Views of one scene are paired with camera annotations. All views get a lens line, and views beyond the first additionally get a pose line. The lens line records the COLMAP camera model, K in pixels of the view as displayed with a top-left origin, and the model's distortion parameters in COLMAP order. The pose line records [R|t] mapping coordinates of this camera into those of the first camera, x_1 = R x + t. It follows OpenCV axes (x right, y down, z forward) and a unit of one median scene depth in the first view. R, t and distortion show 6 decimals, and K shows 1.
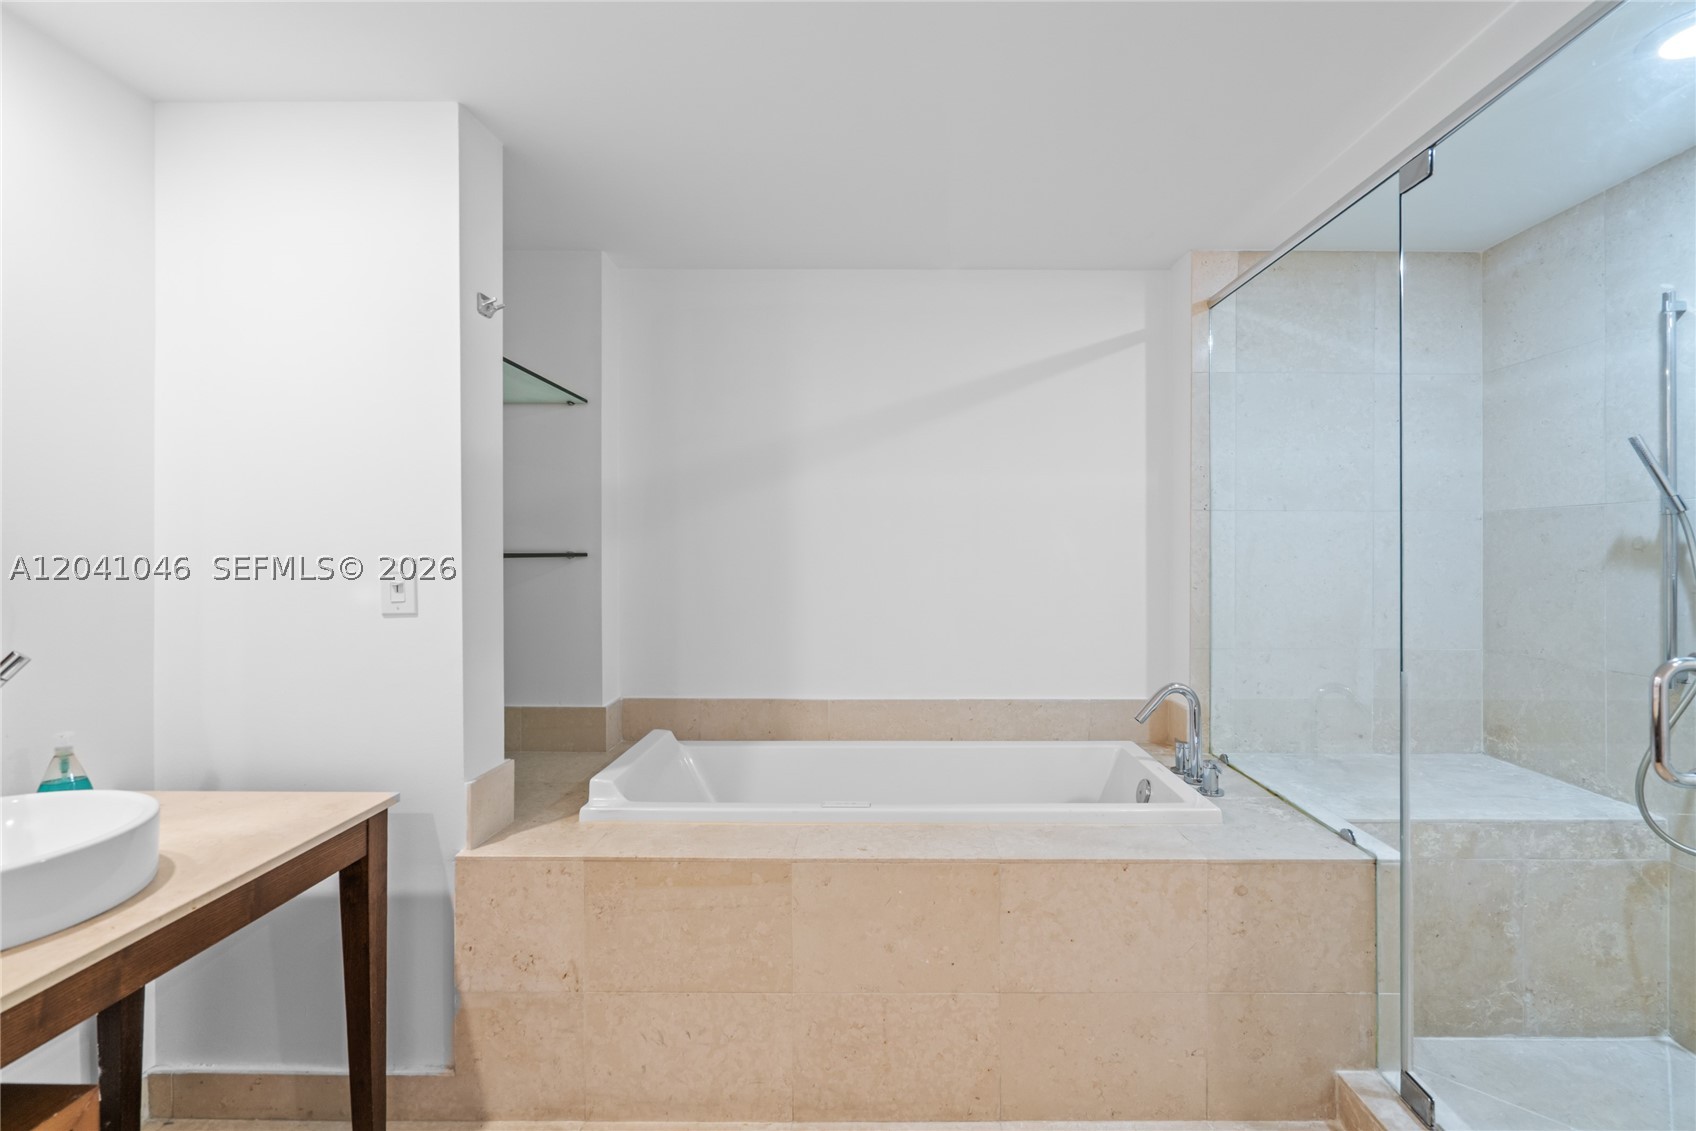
lens RADIAL K [[787.2, 0, 878.2], [0, 787.2, 553.7], [0, 0, 1]] dist [-0.002390, 0.001100]
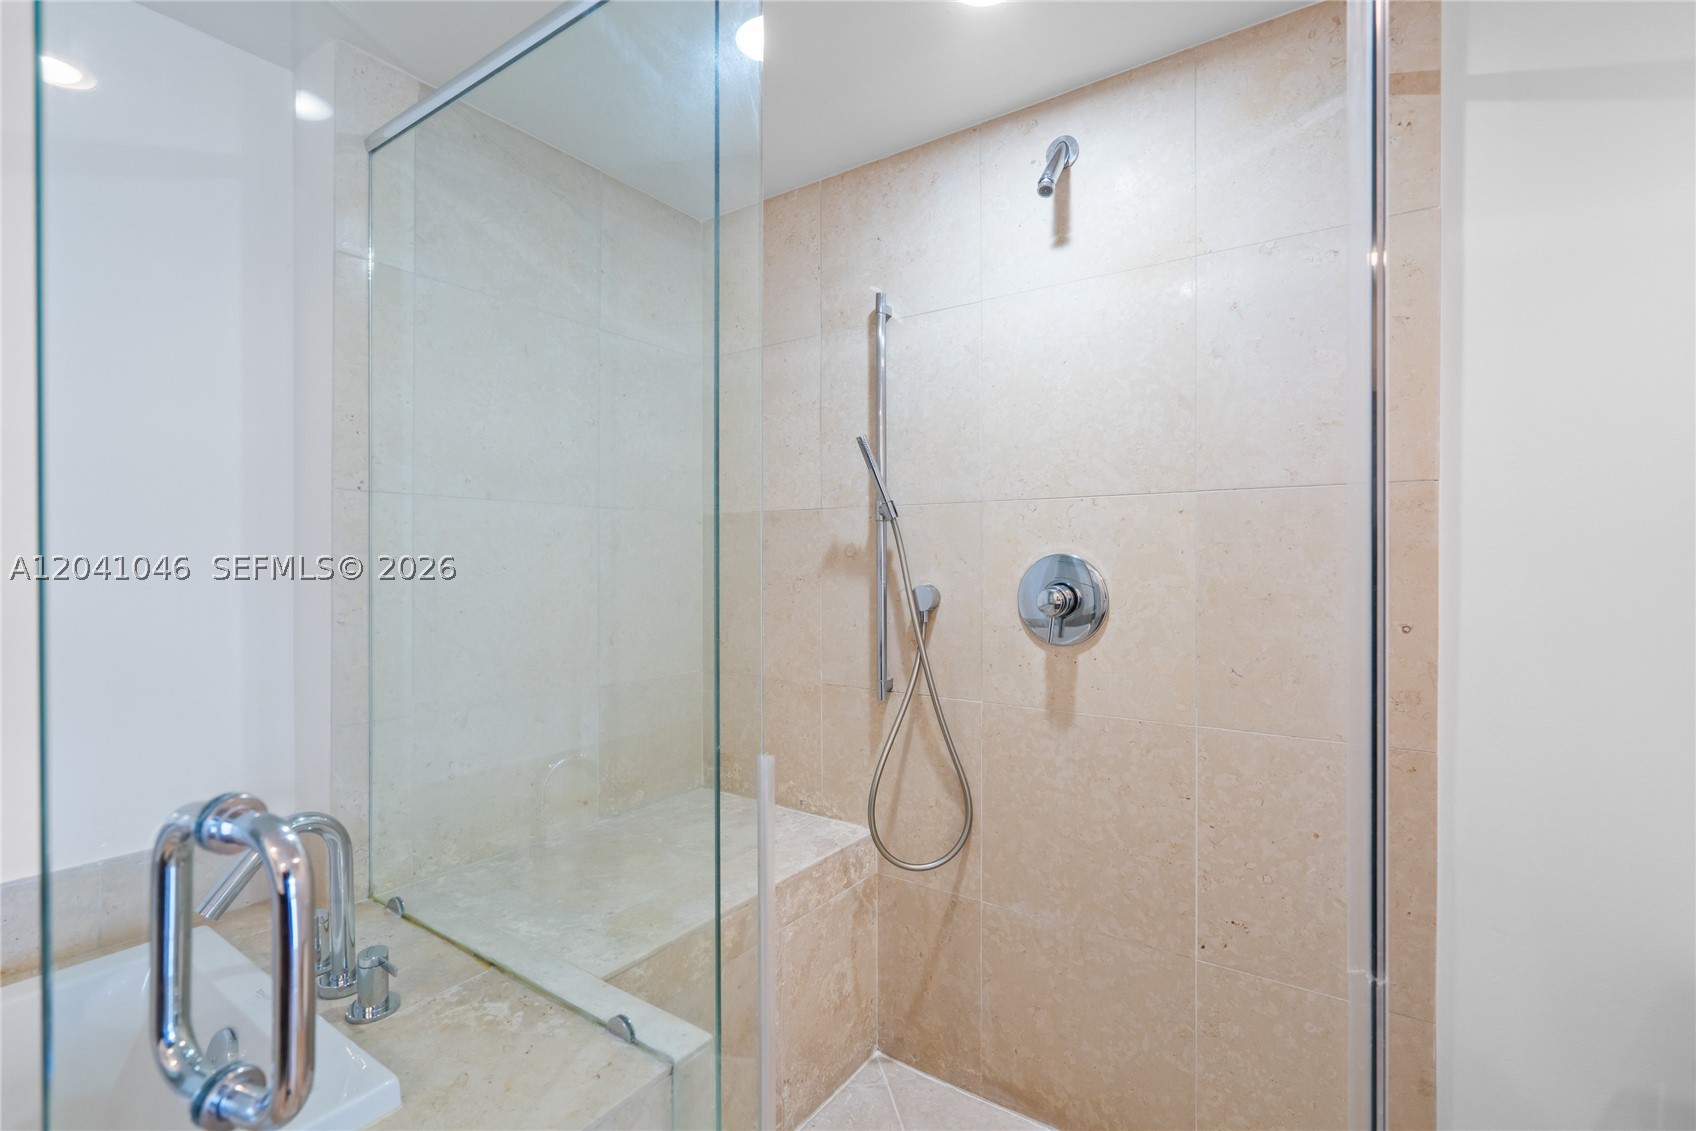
lens RADIAL K [[770.1, 0, 852.3], [0, 770.1, 561.8], [0, 0, 1]] dist [-0.002407, 0.002654]
pose [[0.569440, -0.004101, 0.822023, 0.196885], [0.003163, 0.999991, 0.002798, -0.002273], [-0.822027, 0.001006, 0.569448, 0.478810]]
